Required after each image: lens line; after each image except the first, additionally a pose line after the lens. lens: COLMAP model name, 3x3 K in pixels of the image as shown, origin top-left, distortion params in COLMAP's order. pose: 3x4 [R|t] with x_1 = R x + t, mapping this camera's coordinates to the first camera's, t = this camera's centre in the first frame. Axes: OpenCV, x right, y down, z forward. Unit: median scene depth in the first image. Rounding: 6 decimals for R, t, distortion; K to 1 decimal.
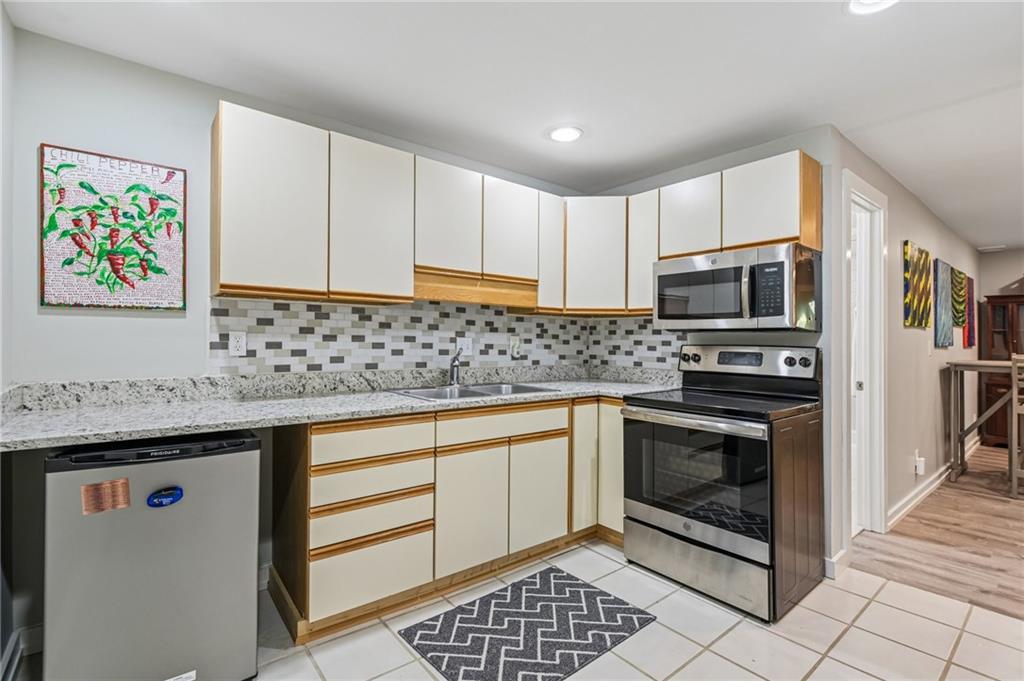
lens RADIAL K [[472.6, 0, 511.9], [0, 472.6, 340.6], [0, 0, 1]] dist [-0.001369, -0.000966]
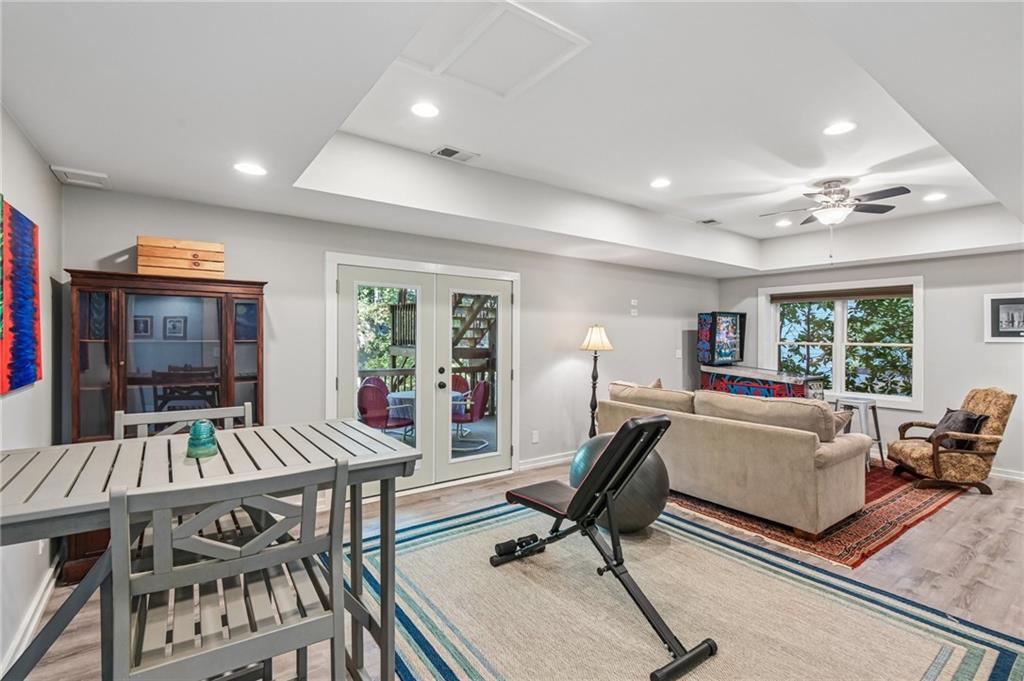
lens RADIAL K [[472.6, 0, 511.1], [0, 472.6, 336.7], [0, 0, 1]] dist [-0.001369, -0.000966]
pose [[0.058481, -0.009728, 0.998241, 0.548770], [-0.013670, 0.999851, 0.010545, -0.037826], [-0.998195, -0.014263, 0.058339, 0.519169]]
